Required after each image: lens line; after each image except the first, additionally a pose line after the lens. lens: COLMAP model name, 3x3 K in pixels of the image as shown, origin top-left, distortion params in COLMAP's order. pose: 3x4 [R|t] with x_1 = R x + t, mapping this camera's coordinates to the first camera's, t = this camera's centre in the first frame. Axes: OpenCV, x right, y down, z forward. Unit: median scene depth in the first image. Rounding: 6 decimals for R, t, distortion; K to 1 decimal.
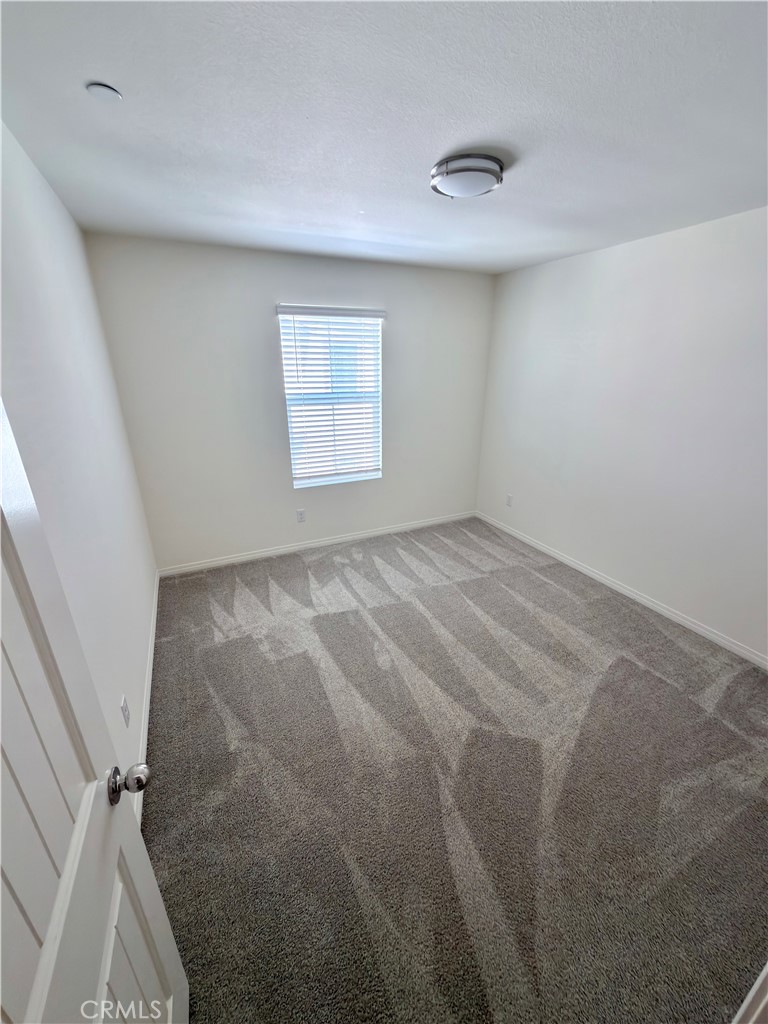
lens RADIAL K [[412.1, 0, 388.6], [0, 412.1, 514.1], [0, 0, 1]] dist [-0.001239, 0.000150]
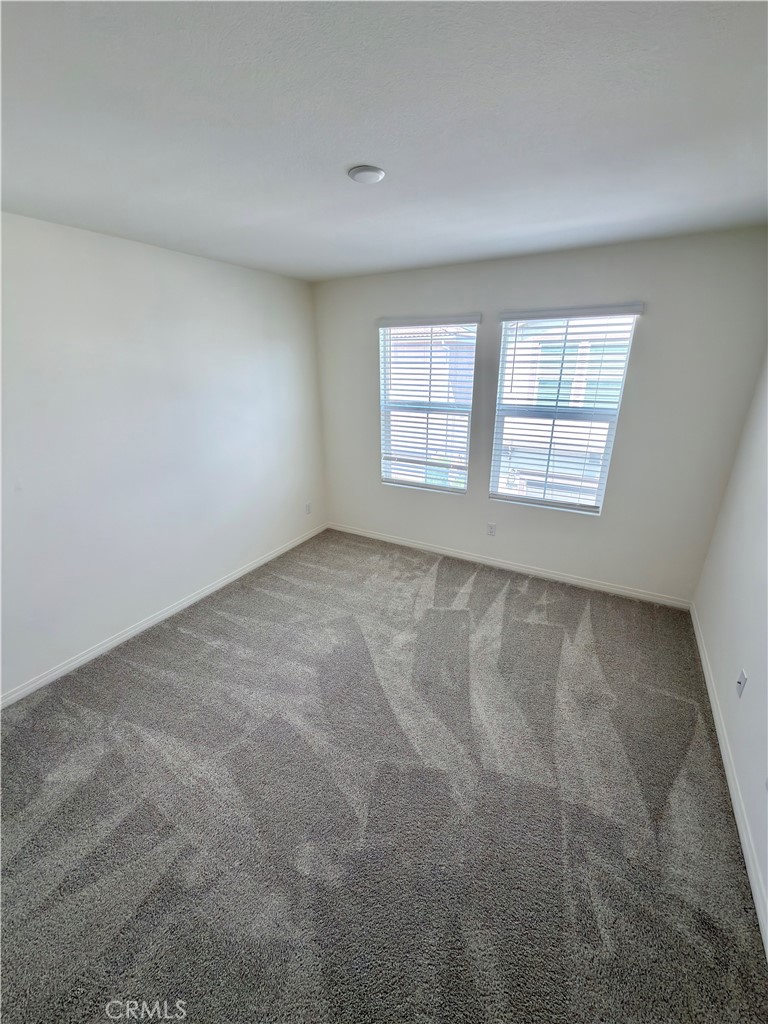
lens RADIAL K [[412.1, 0, 388.6], [0, 412.1, 514.1], [0, 0, 1]] dist [-0.001239, 0.000150]
pose [[0.589295, 0.277155, -0.758891, 0.390257], [-0.283785, 0.950473, 0.126757, -0.088925], [0.756437, 0.140665, 0.638762, 0.212764]]
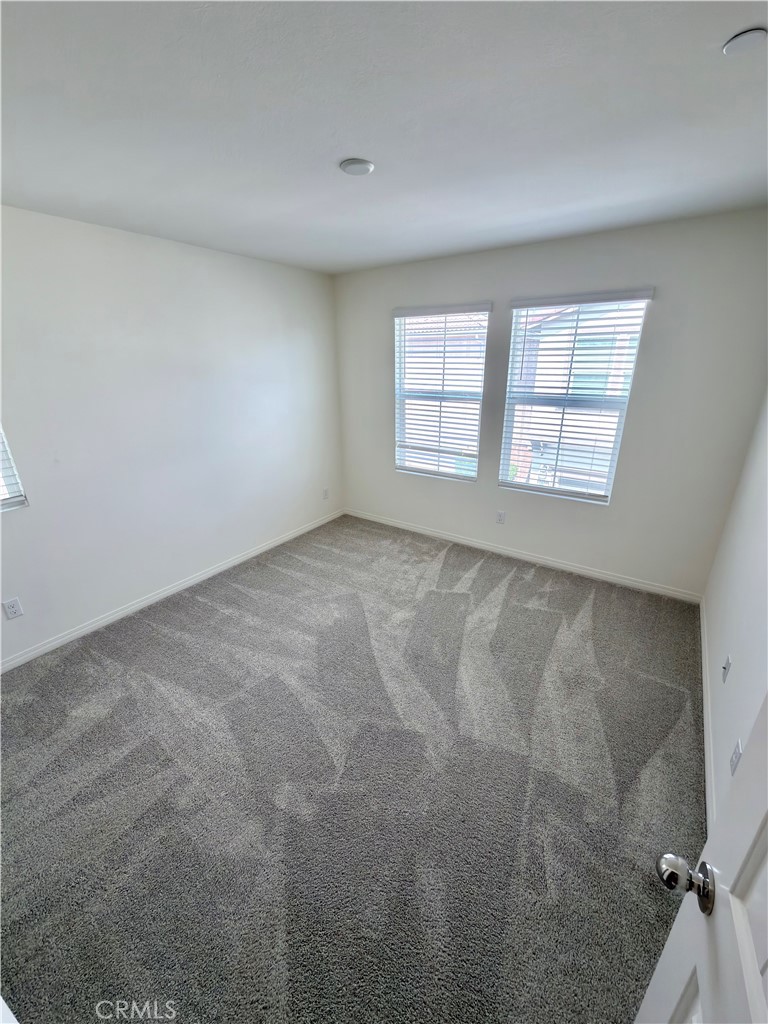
lens RADIAL K [[410.8, 0, 384.0], [0, 410.8, 512.0], [0, 0, 1]] dist [-0.000896, -0.000101]
pose [[0.512917, 0.298979, -0.804691, 0.448341], [-0.299863, 0.940741, 0.158393, -0.083710], [0.804362, 0.160054, 0.572175, 0.240791]]
